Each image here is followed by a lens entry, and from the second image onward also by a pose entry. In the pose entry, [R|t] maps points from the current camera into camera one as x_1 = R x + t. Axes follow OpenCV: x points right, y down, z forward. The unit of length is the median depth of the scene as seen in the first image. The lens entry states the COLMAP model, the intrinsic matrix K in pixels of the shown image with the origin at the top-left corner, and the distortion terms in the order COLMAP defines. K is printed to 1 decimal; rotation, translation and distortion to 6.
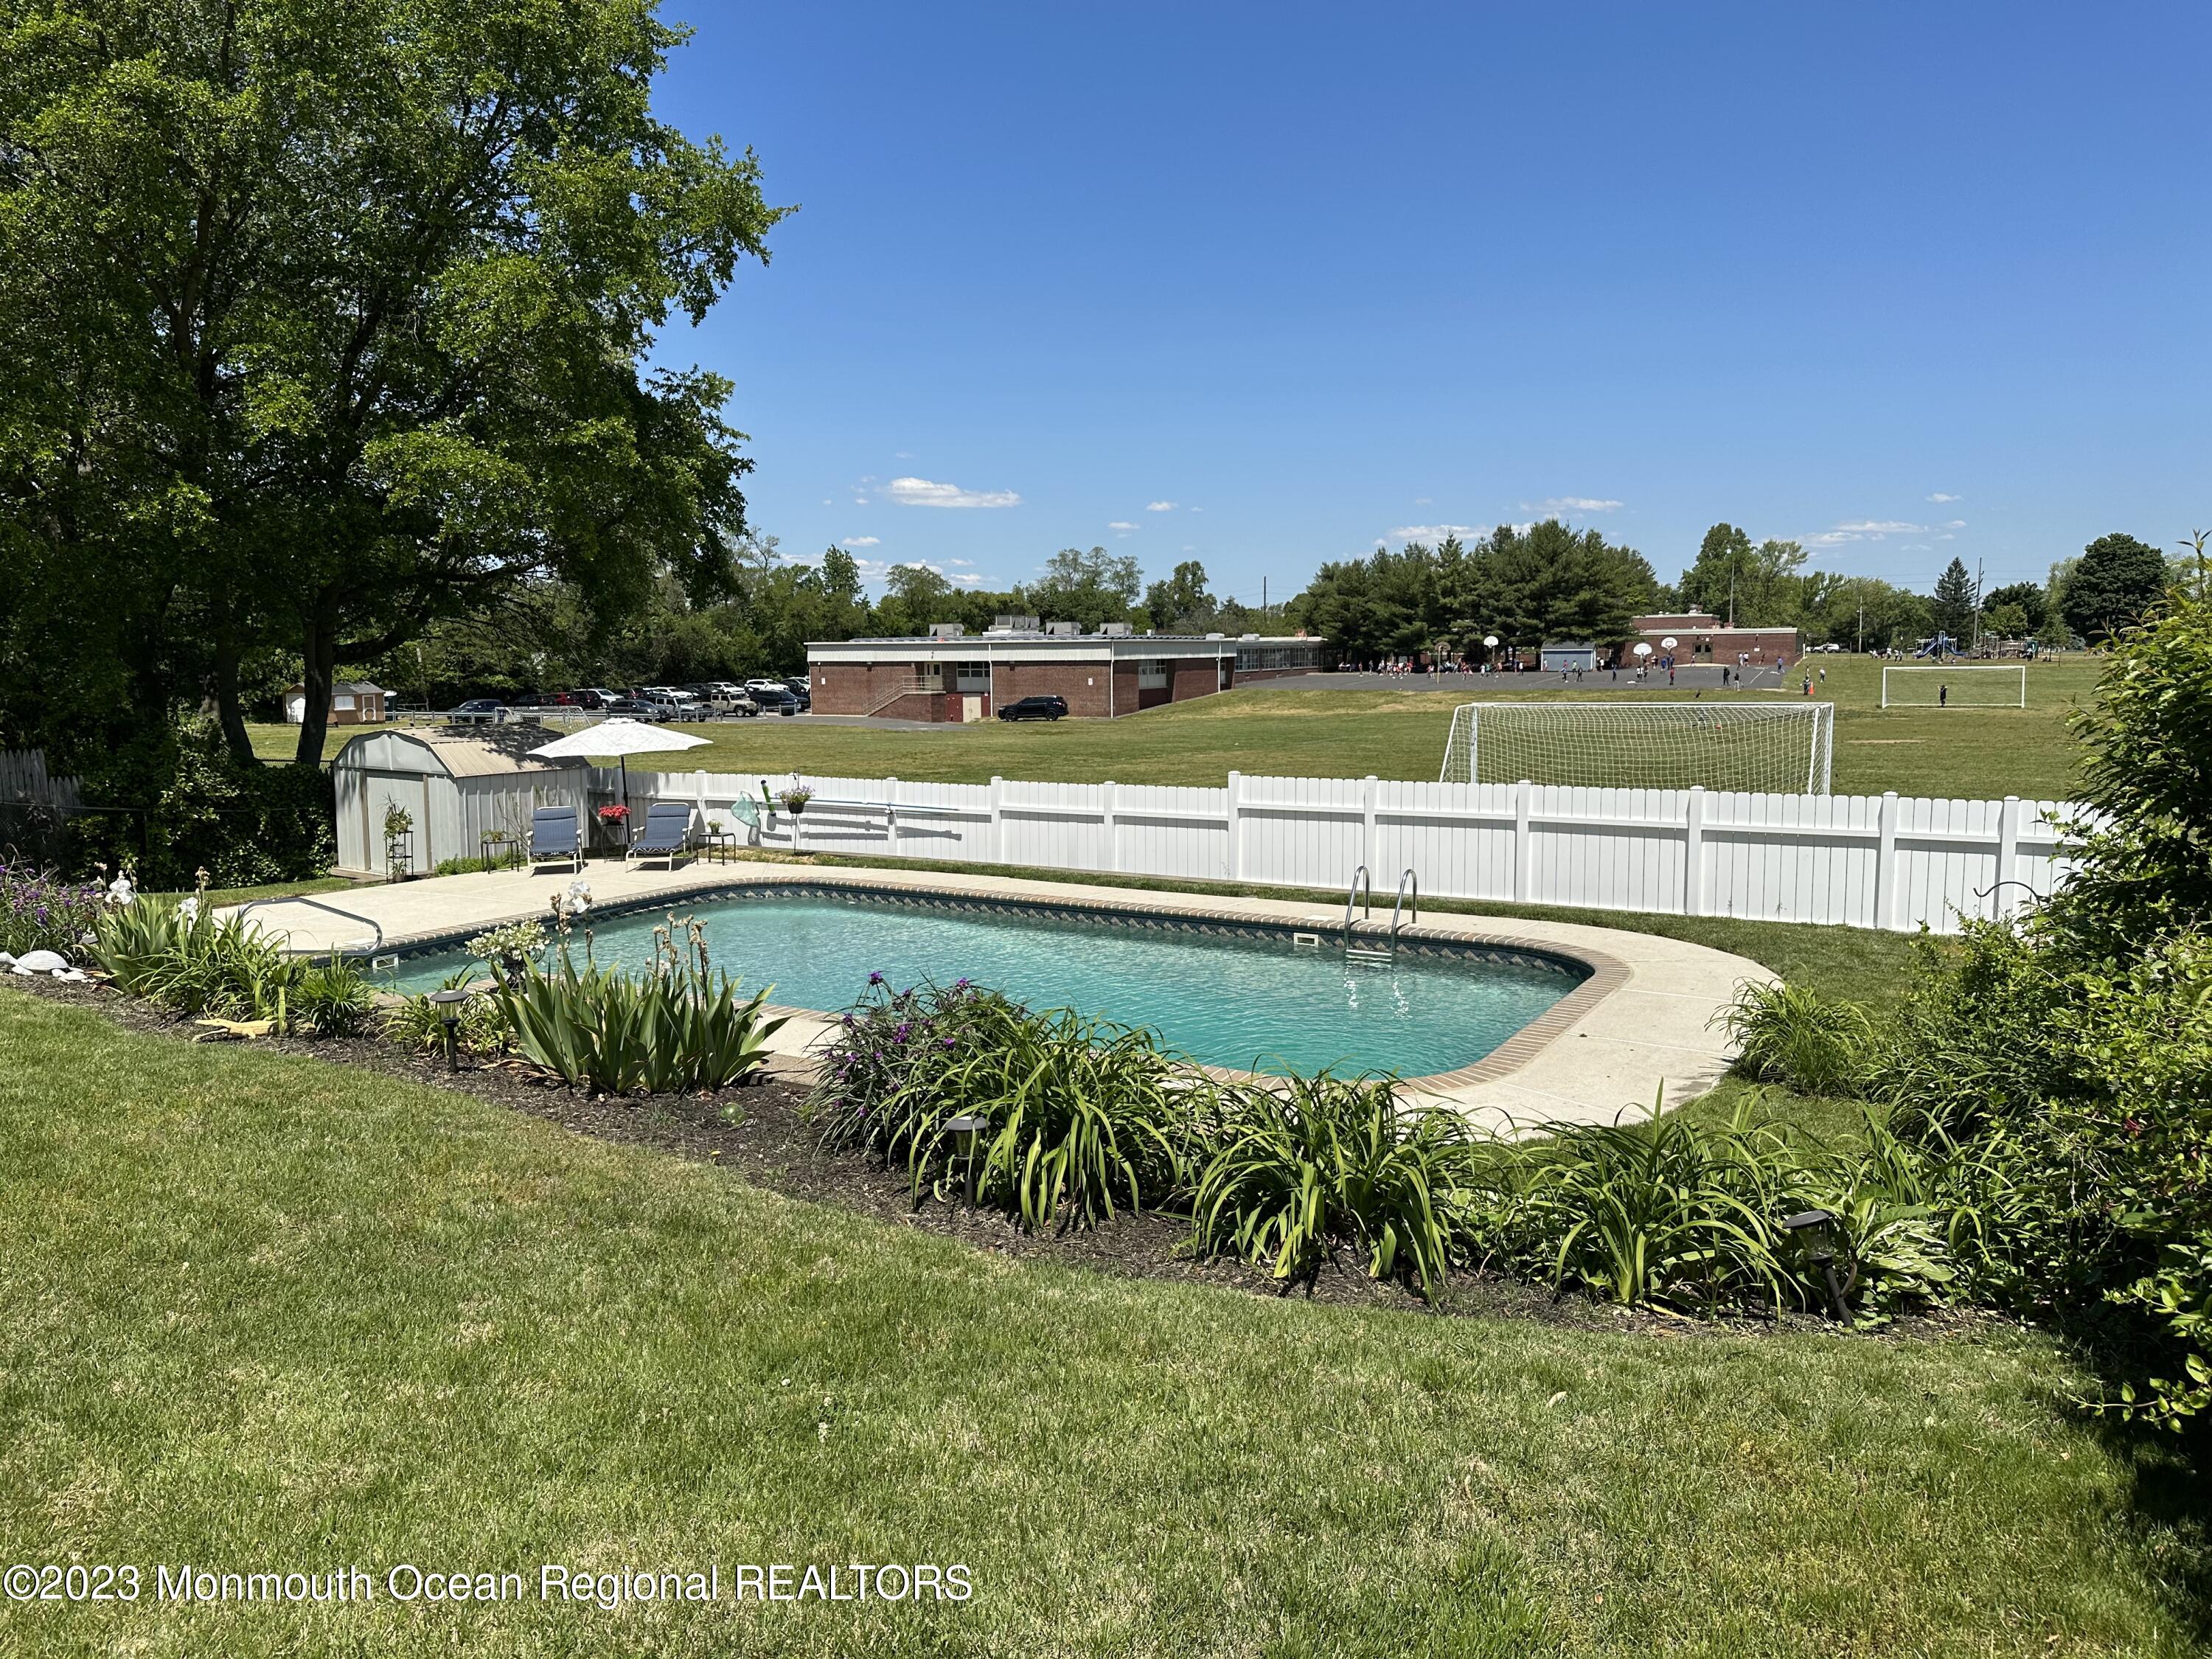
lens RADIAL K [[1569.2, 0, 1095.3], [0, 1569.2, 824.1], [0, 0, 1]] dist [0.047218, -0.061796]
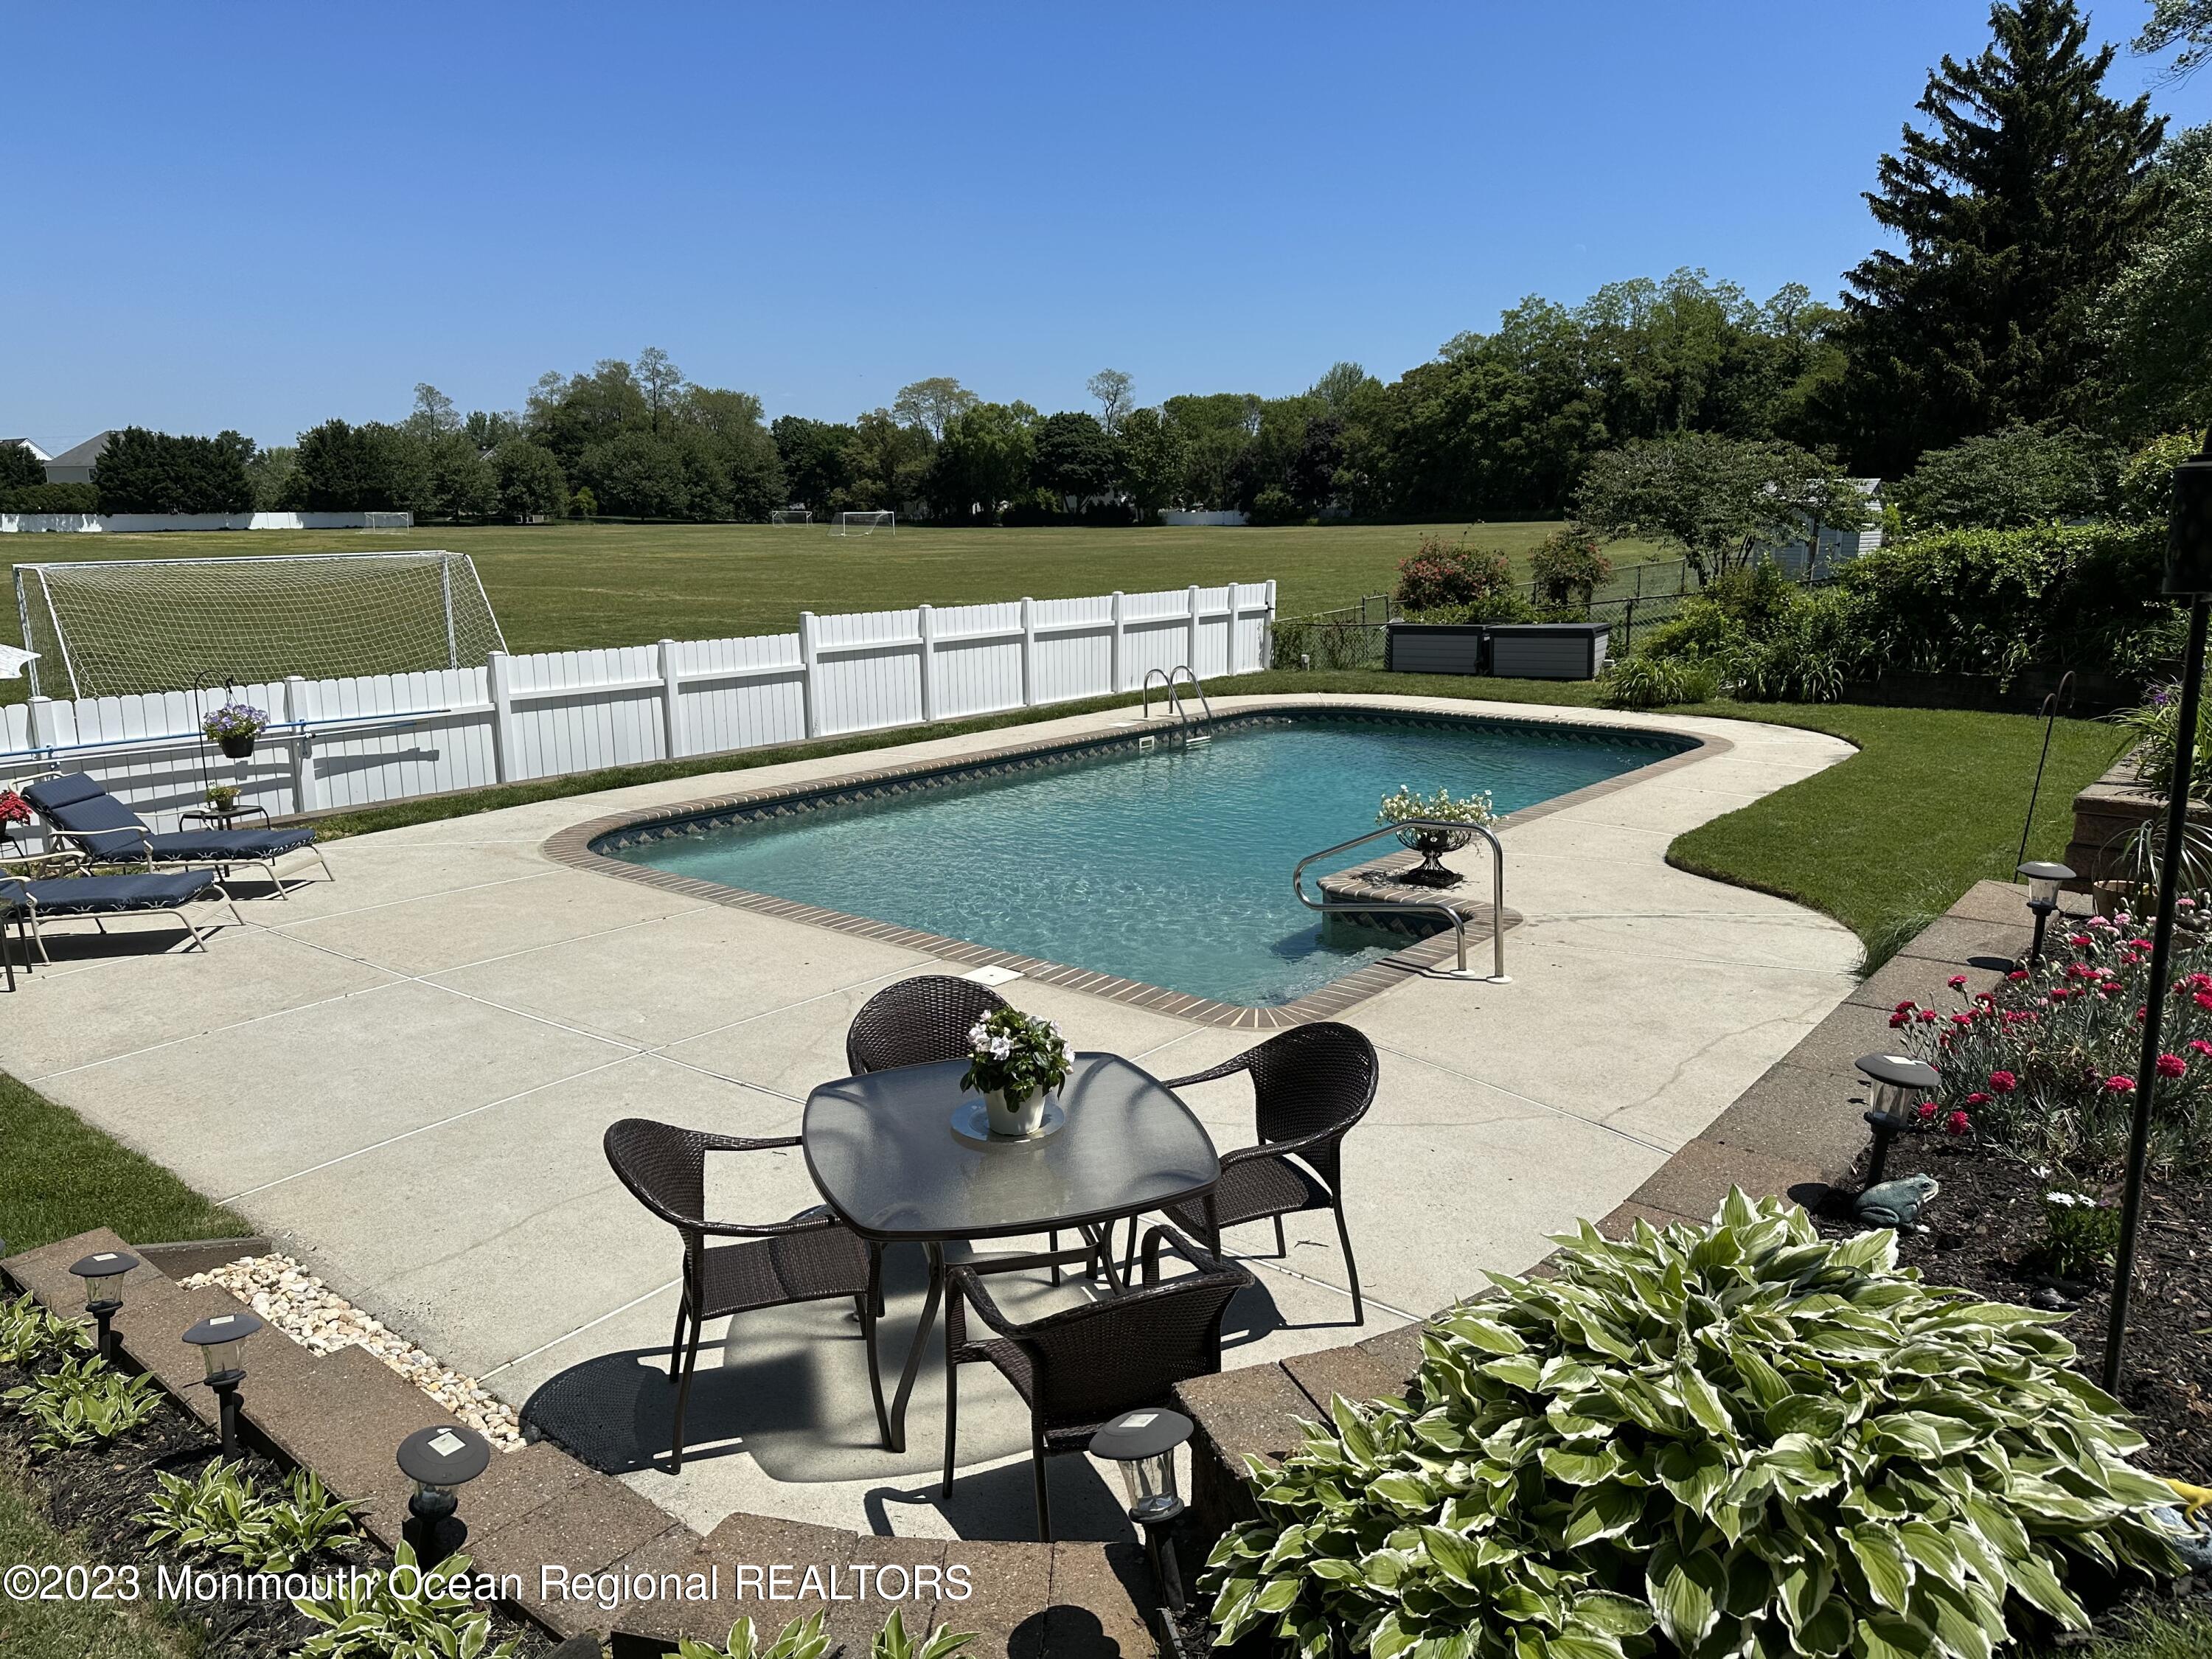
lens RADIAL K [[1569.2, 0, 1126.9], [0, 1569.2, 826.2], [0, 0, 1]] dist [0.047218, -0.061796]
pose [[0.099138, -0.182183, 0.978254, -0.640321], [0.112190, 0.978875, 0.170930, -0.038748], [-0.988729, 0.092805, 0.117483, 0.604903]]
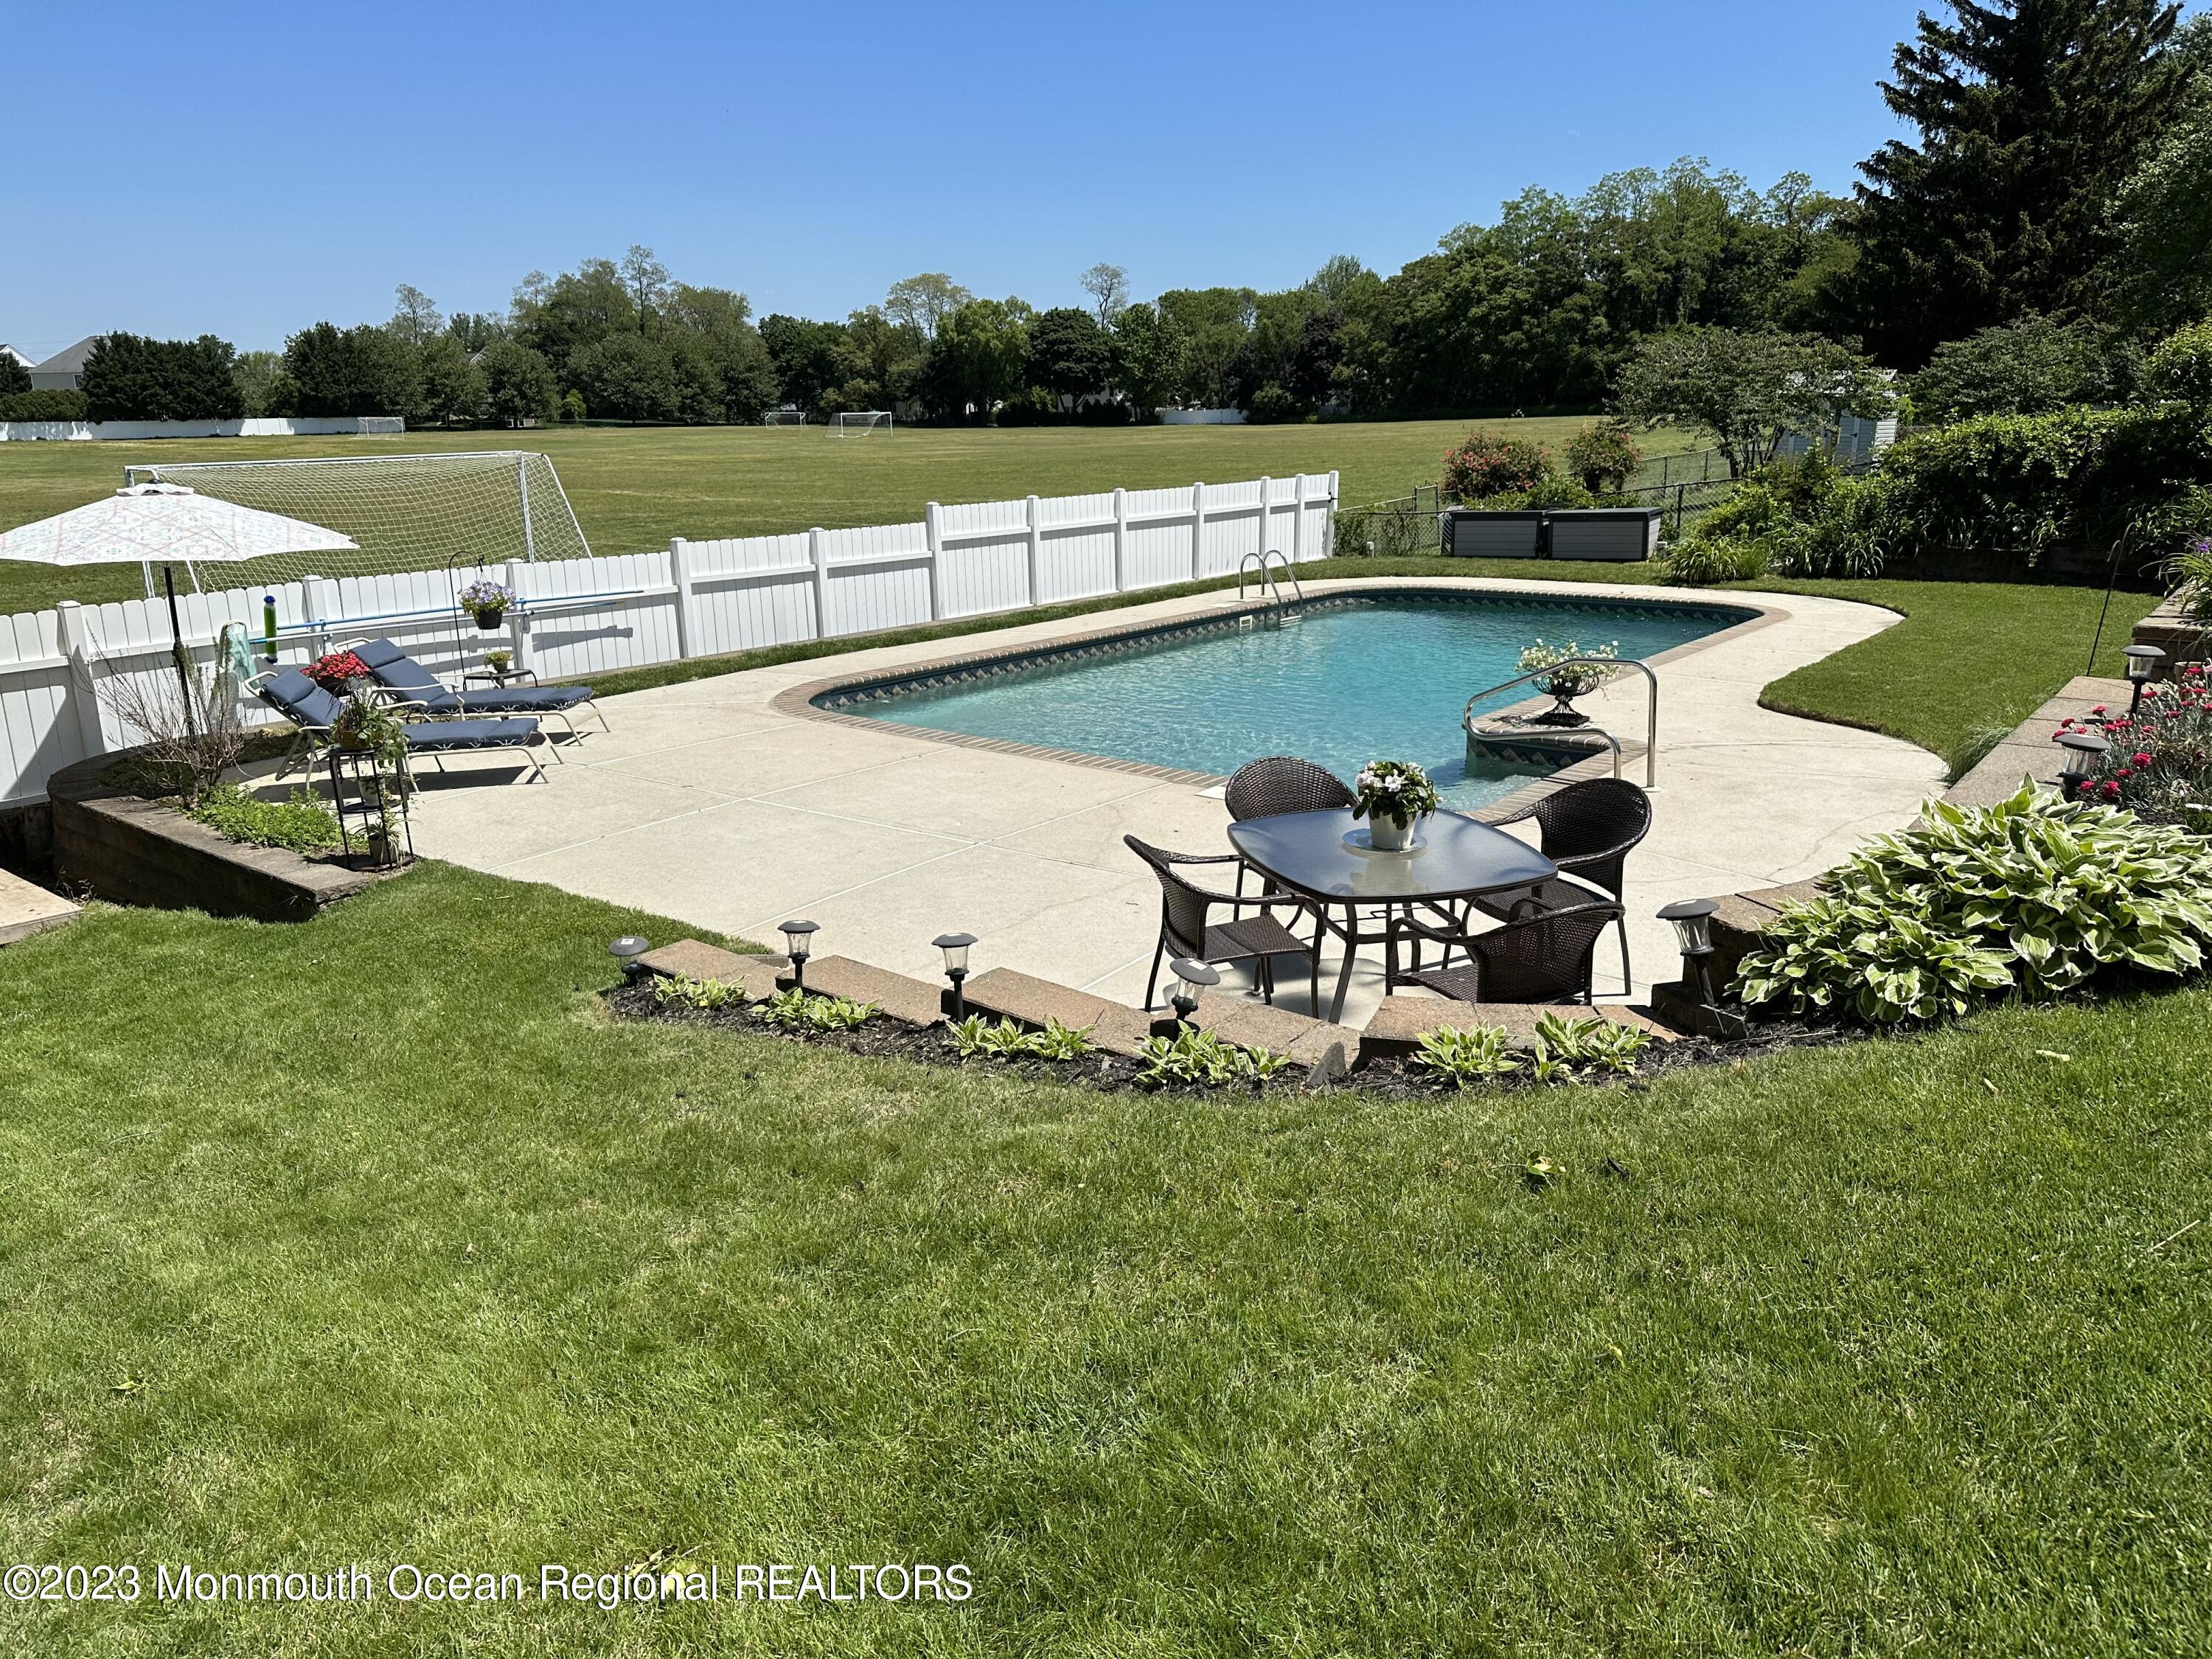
lens RADIAL K [[1569.2, 0, 1138.8], [0, 1569.2, 828.1], [0, 0, 1]] dist [0.047218, -0.061796]
pose [[0.084333, -0.242898, 0.966379, -0.715392], [0.120438, 0.965208, 0.232094, -0.040589], [-0.989132, 0.096816, 0.110653, 0.655194]]
